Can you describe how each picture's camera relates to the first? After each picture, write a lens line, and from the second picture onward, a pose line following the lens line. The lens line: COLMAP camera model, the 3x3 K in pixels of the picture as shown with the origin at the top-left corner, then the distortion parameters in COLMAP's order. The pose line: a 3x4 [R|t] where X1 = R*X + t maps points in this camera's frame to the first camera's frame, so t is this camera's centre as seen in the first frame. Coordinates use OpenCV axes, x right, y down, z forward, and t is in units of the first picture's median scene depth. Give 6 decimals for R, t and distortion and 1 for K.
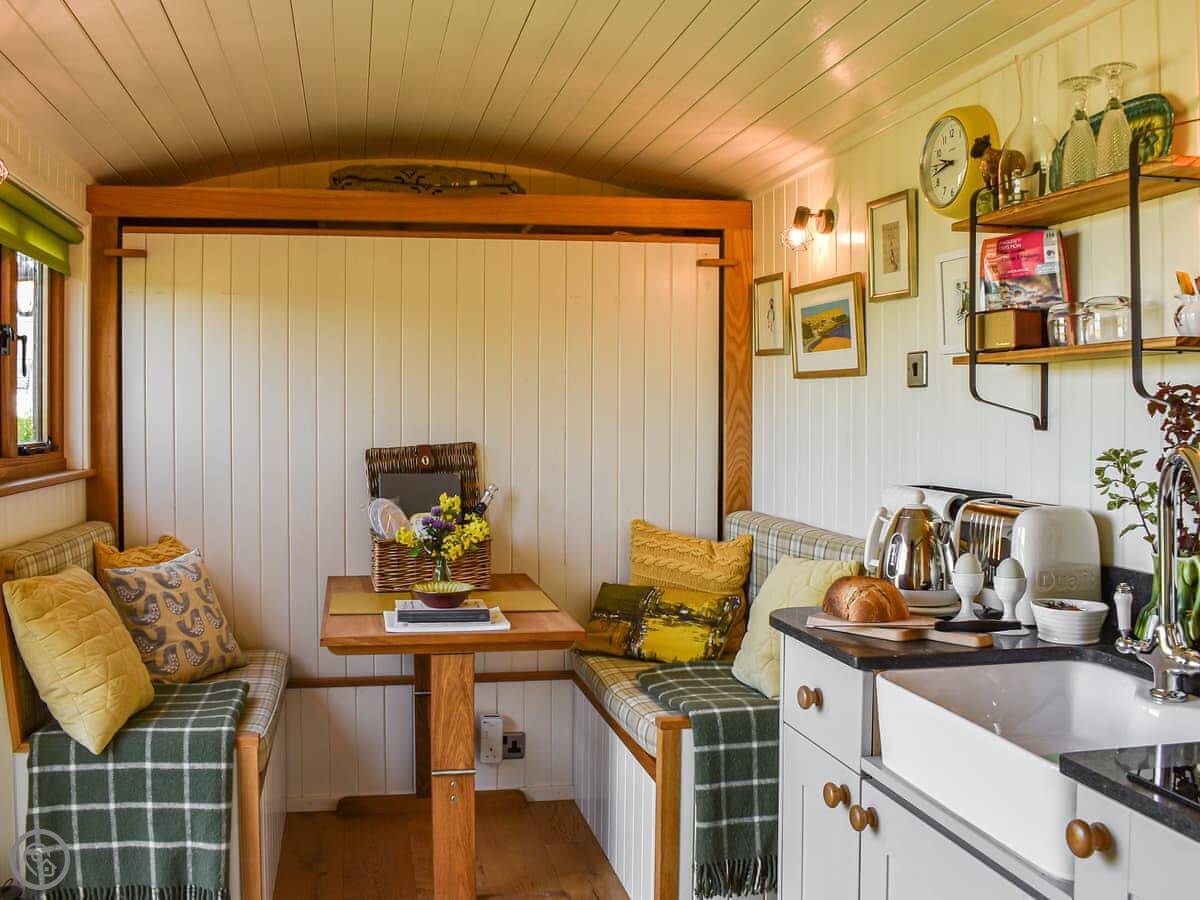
lens RADIAL K [[1093.9, 0, 598.7], [0, 1093.9, 414.1], [0, 0, 1]] dist [-0.070998, -0.001093]
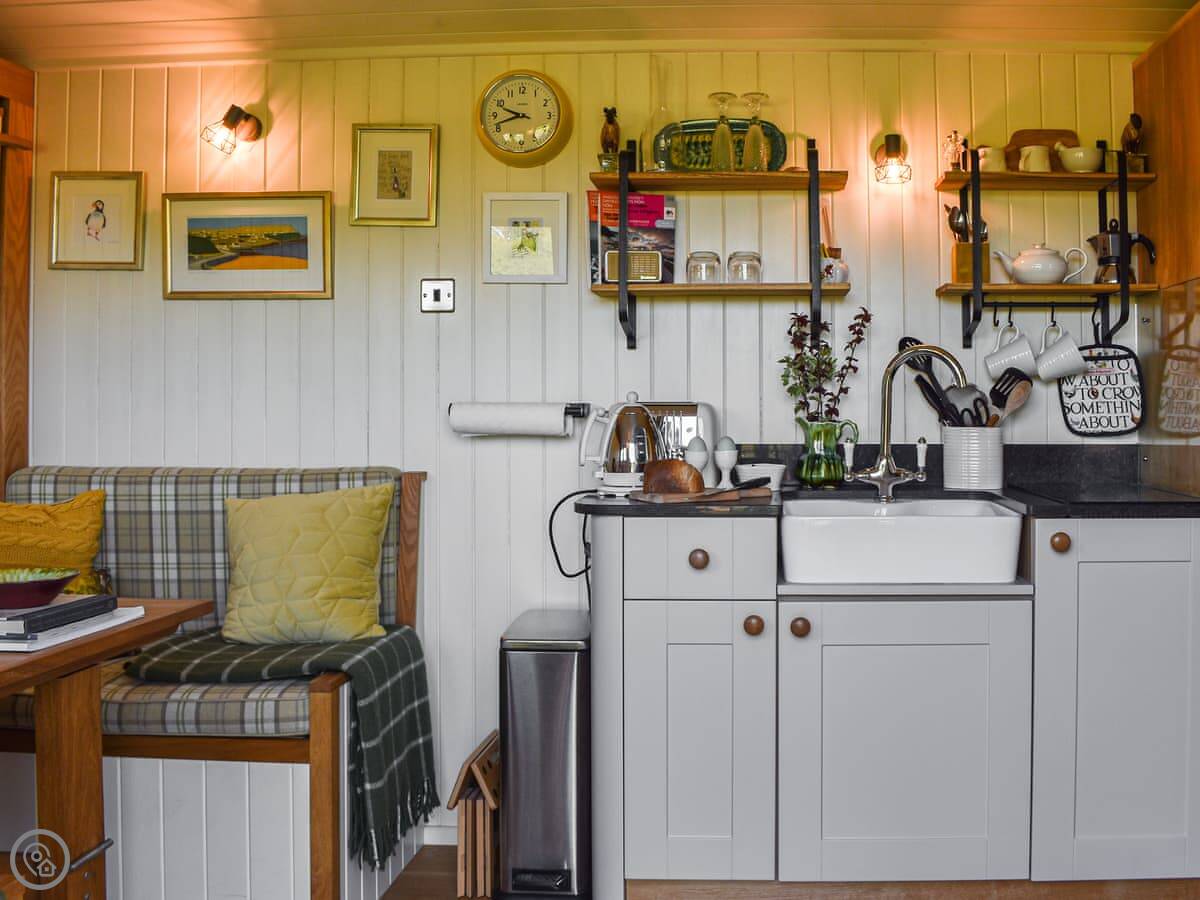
lens RADIAL K [[1093.9, 0, 598.7], [0, 1093.9, 414.1], [0, 0, 1]] dist [-0.070998, -0.001093]
pose [[0.250967, 0.011209, 0.967931, -0.626559], [0.006228, 0.999894, -0.013194, 0.079904], [-0.967976, 0.009339, 0.250871, 0.528303]]
